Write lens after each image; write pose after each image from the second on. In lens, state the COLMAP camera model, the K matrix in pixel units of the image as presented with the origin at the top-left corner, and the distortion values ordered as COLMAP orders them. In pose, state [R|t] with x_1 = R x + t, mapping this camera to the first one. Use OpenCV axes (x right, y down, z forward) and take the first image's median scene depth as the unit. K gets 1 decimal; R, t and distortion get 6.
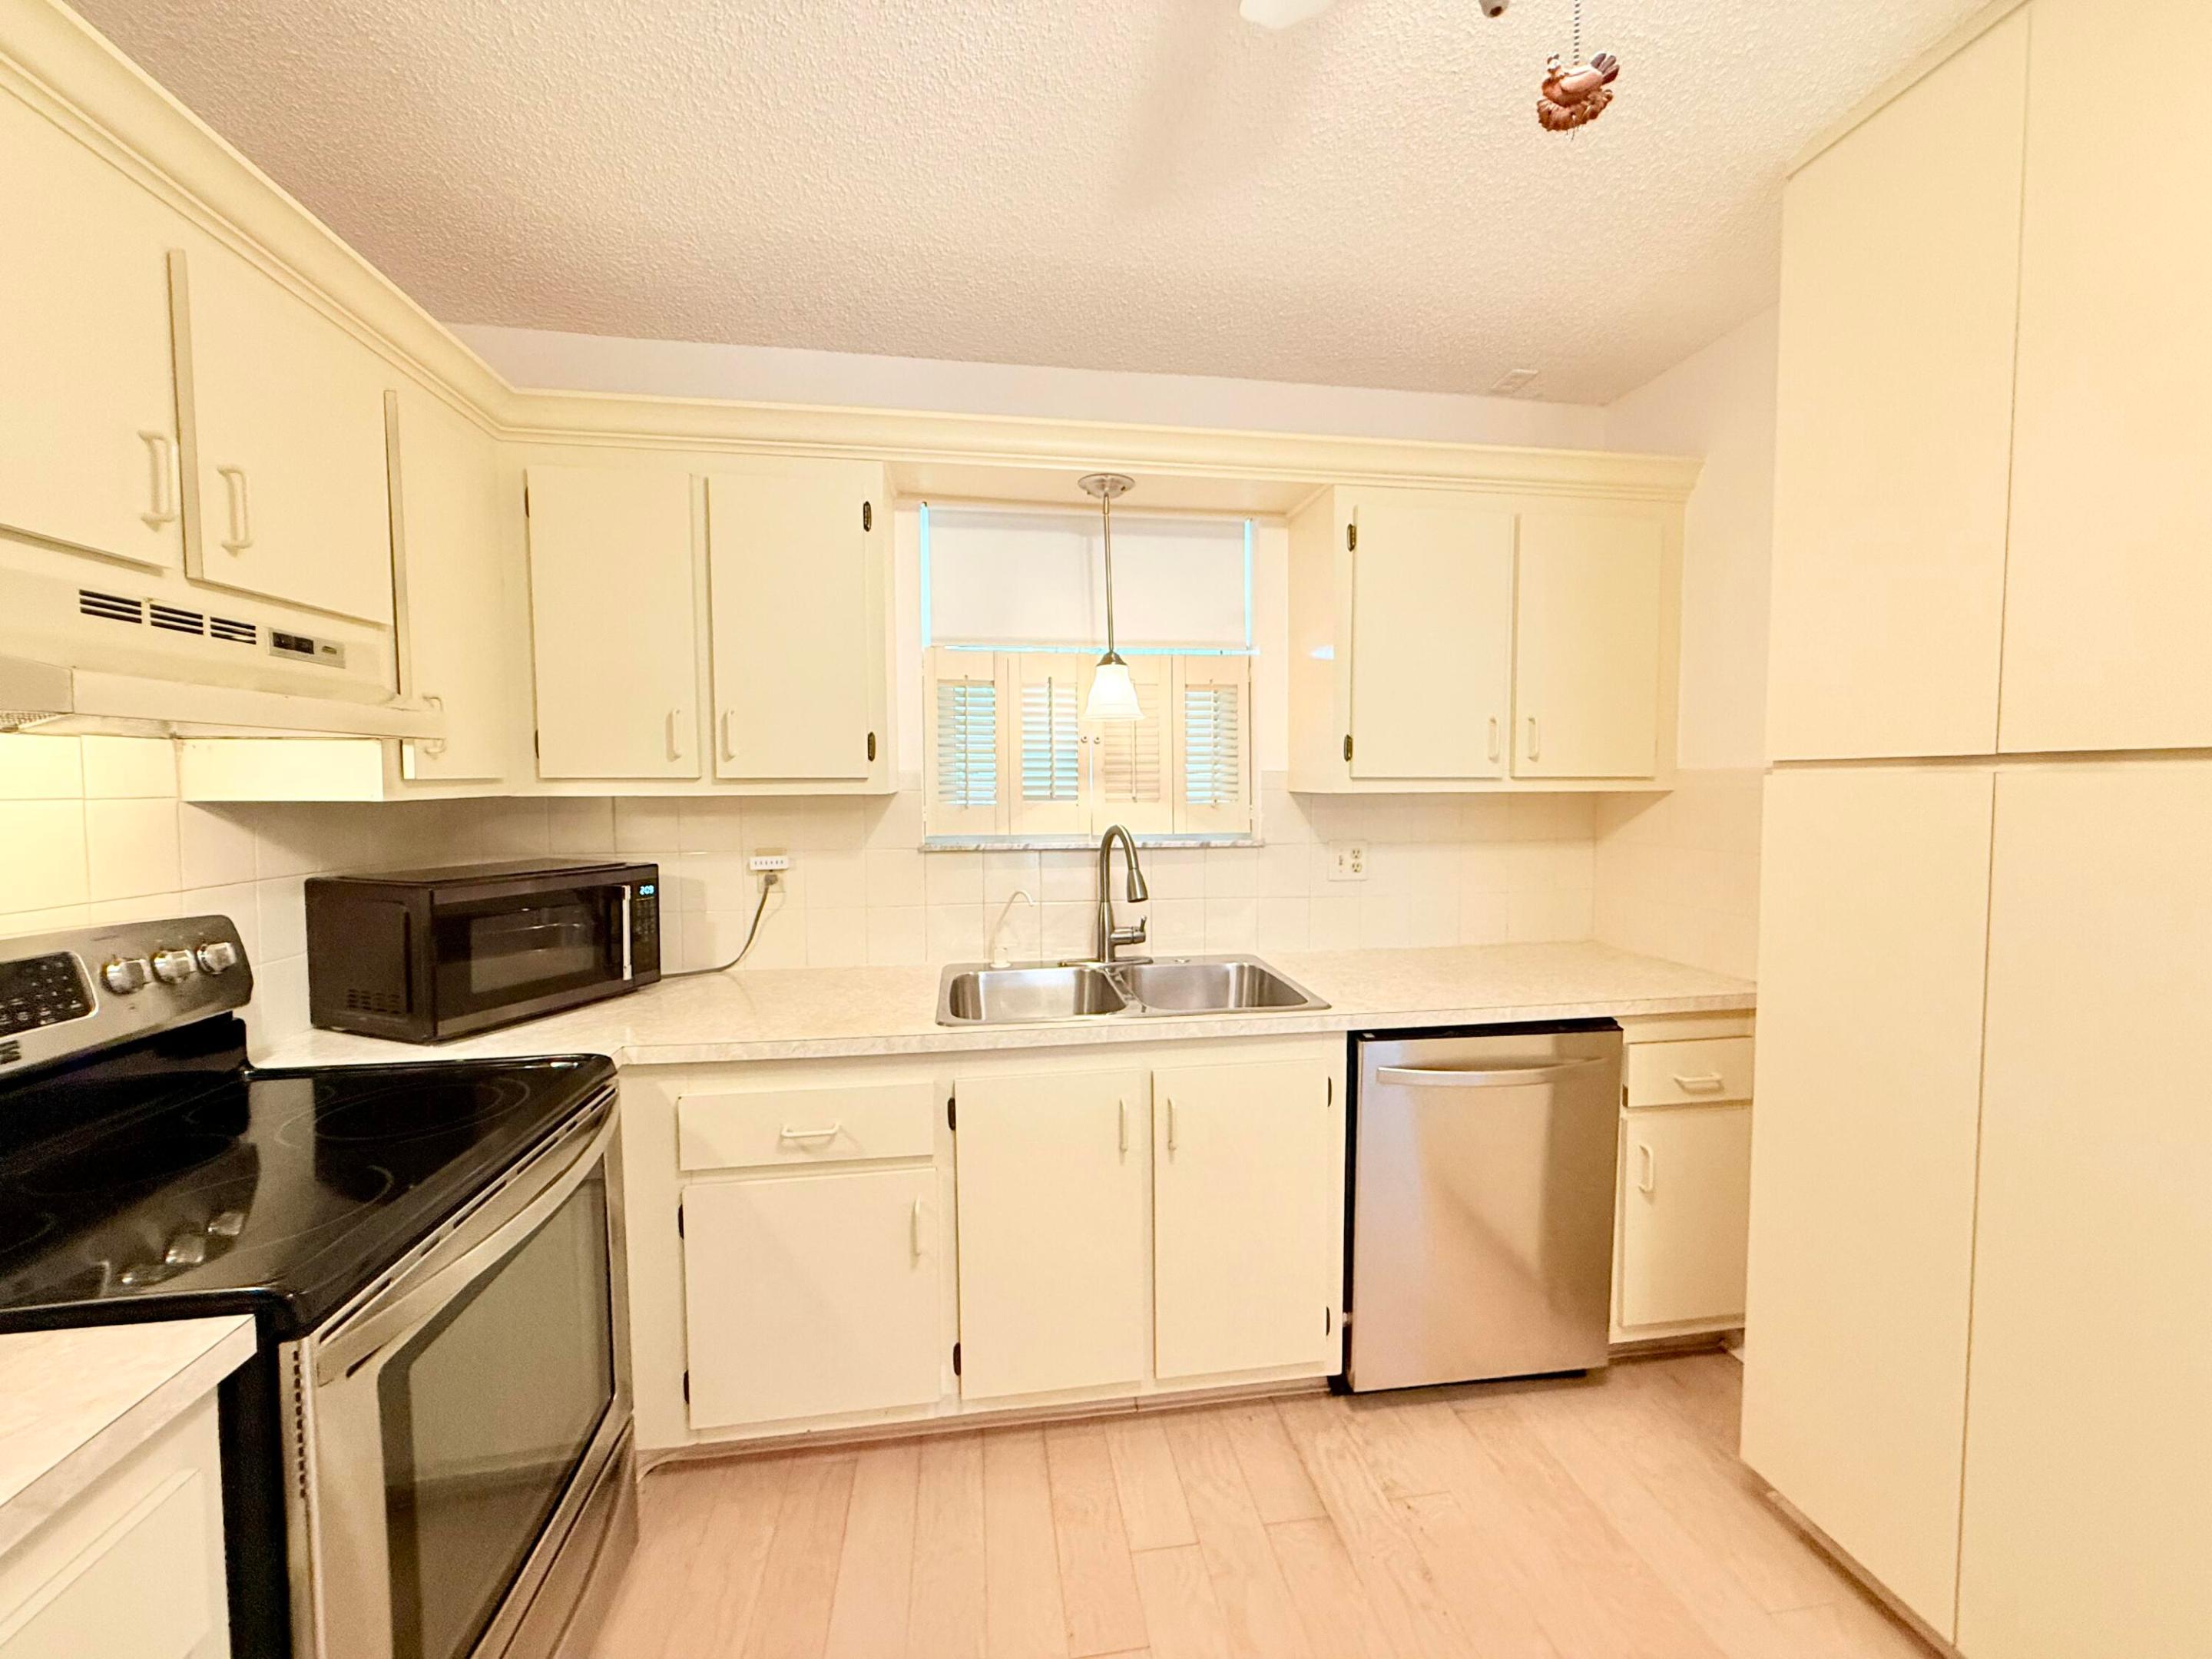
lens RADIAL K [[884.1, 0, 1106.6], [0, 884.1, 830.2], [0, 0, 1]] dist [0.003567, -0.000901]
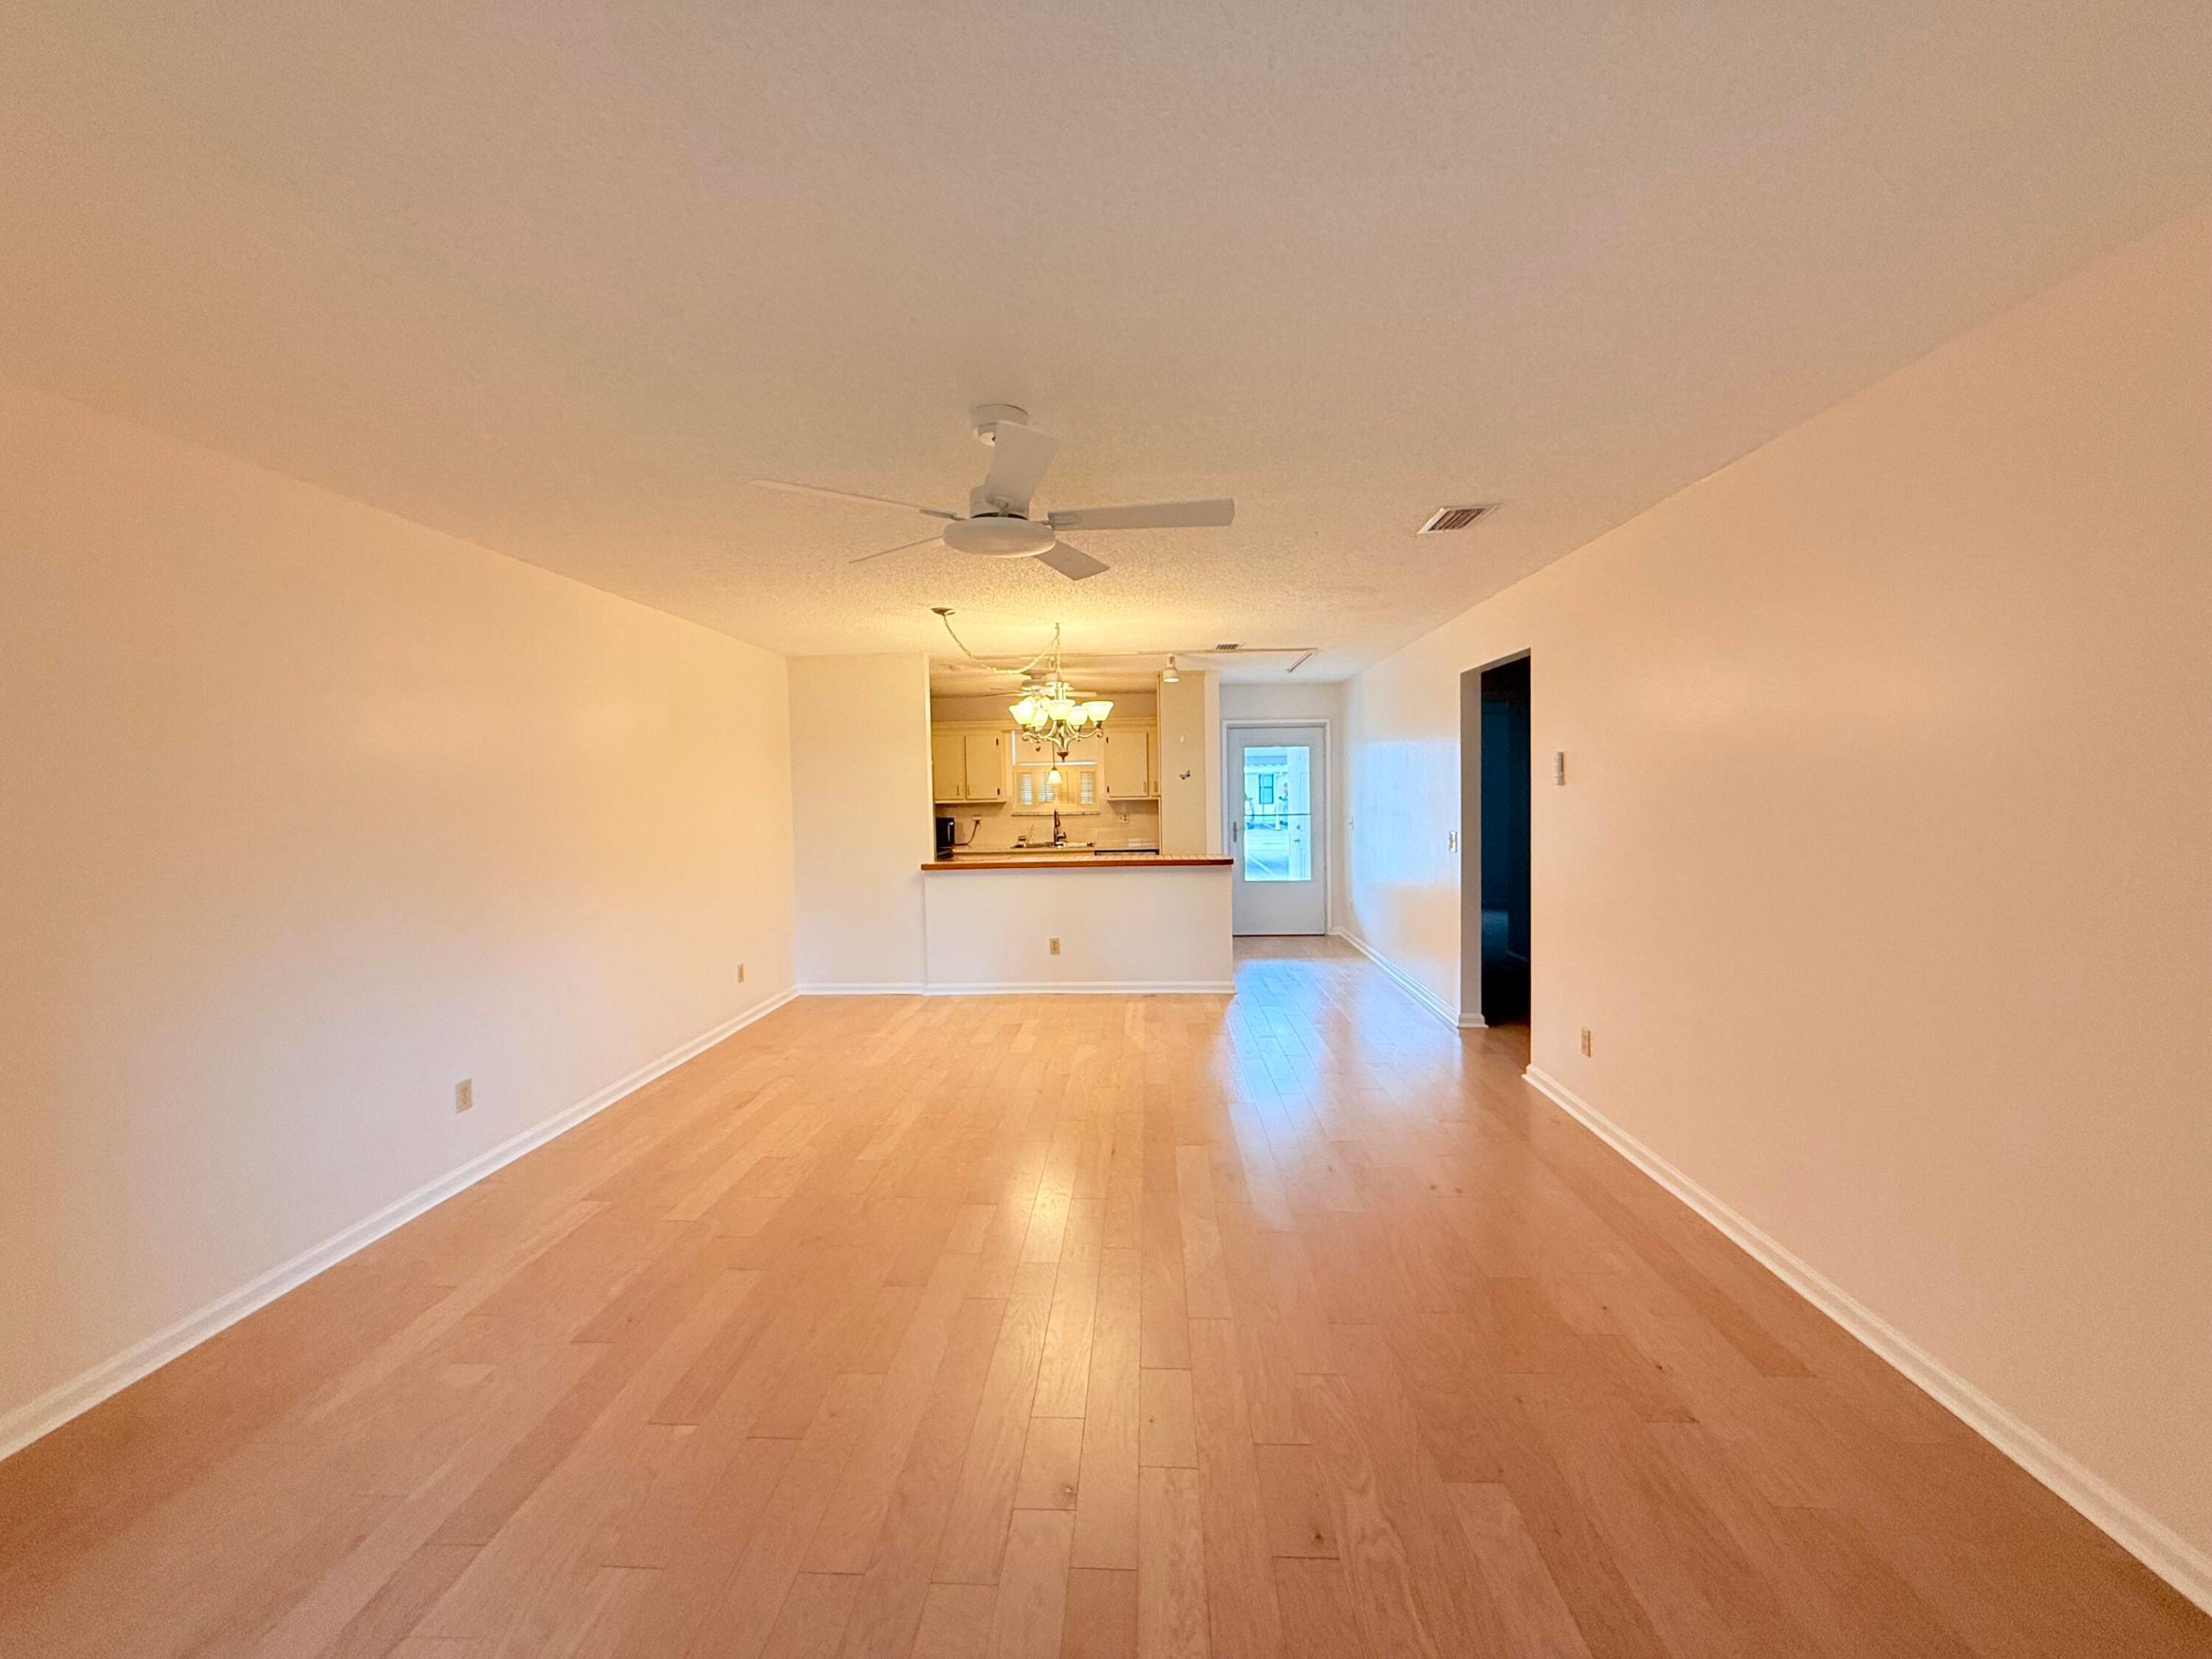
lens RADIAL K [[884.1, 0, 1097.9], [0, 884.1, 837.8], [0, 0, 1]] dist [0.003567, -0.000901]
pose [[0.978762, -0.005708, -0.204919, 1.297209], [0.006428, 0.999975, 0.002849, 0.146572], [0.204898, -0.004105, 0.978775, -3.731171]]
